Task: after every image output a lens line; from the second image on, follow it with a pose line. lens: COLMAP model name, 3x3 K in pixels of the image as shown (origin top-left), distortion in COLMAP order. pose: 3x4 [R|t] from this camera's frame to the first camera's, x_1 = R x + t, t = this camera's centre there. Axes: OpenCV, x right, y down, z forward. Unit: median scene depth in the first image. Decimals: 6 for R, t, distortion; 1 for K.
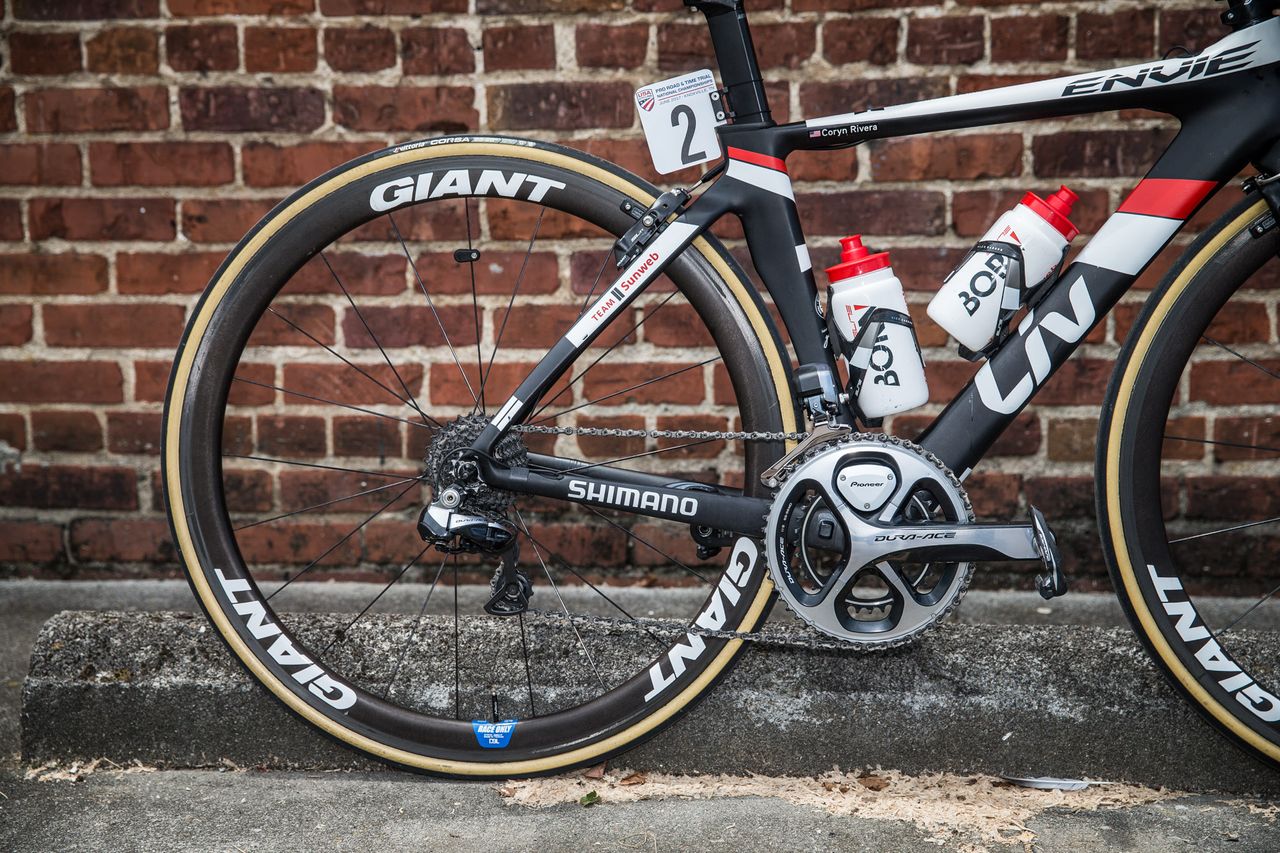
lens RADIAL K [[1925.3, 0, 637.1], [0, 1925.3, 437.0], [0, 0, 1]] dist [0.120849, 0.000000]
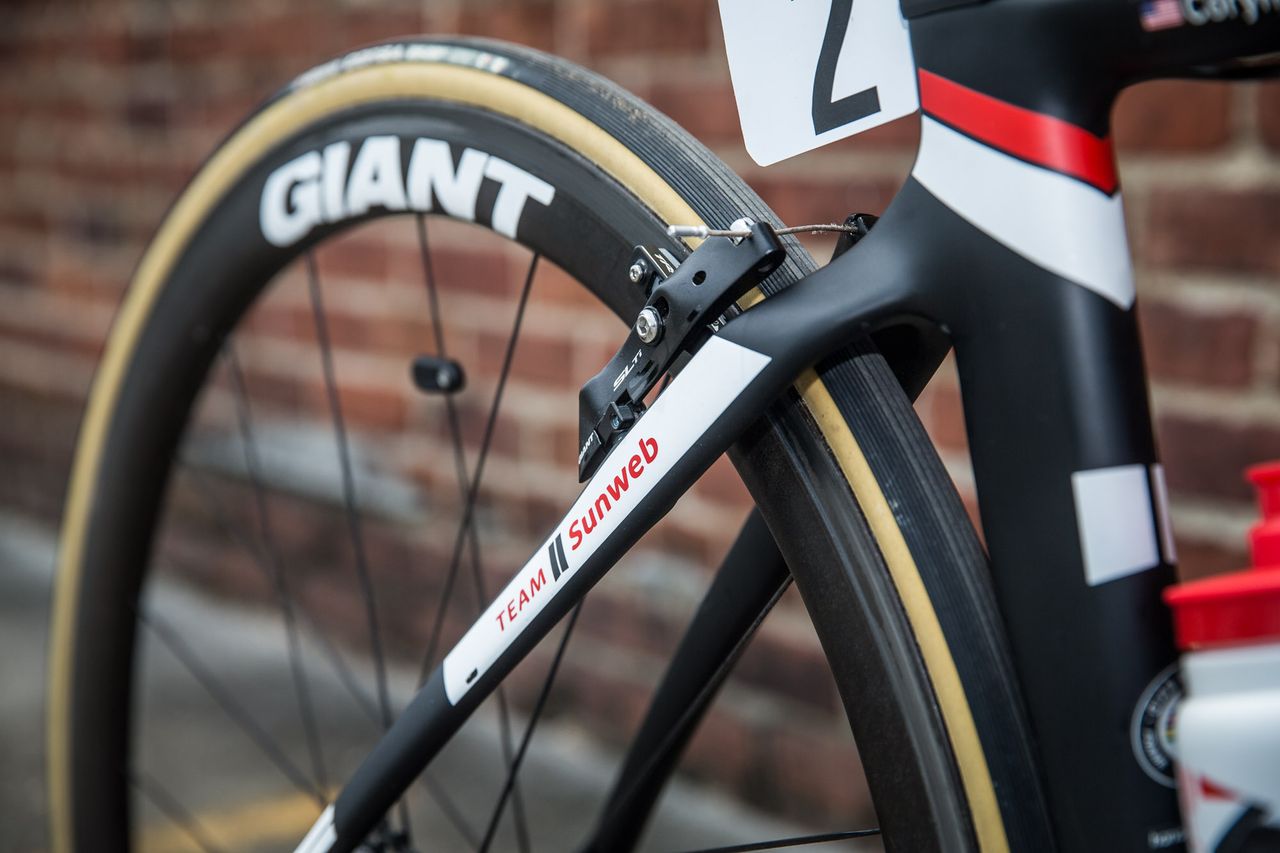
lens RADIAL K [[2231.2, 0, 638.4], [0, 2231.2, 427.5], [0, 0, 1]] dist [0.111338, 0.000000]
pose [[0.665770, 0.113032, -0.737546, 0.252989], [-0.108542, 0.992616, 0.054143, -0.113728], [0.738220, 0.044008, 0.673123, 0.764477]]
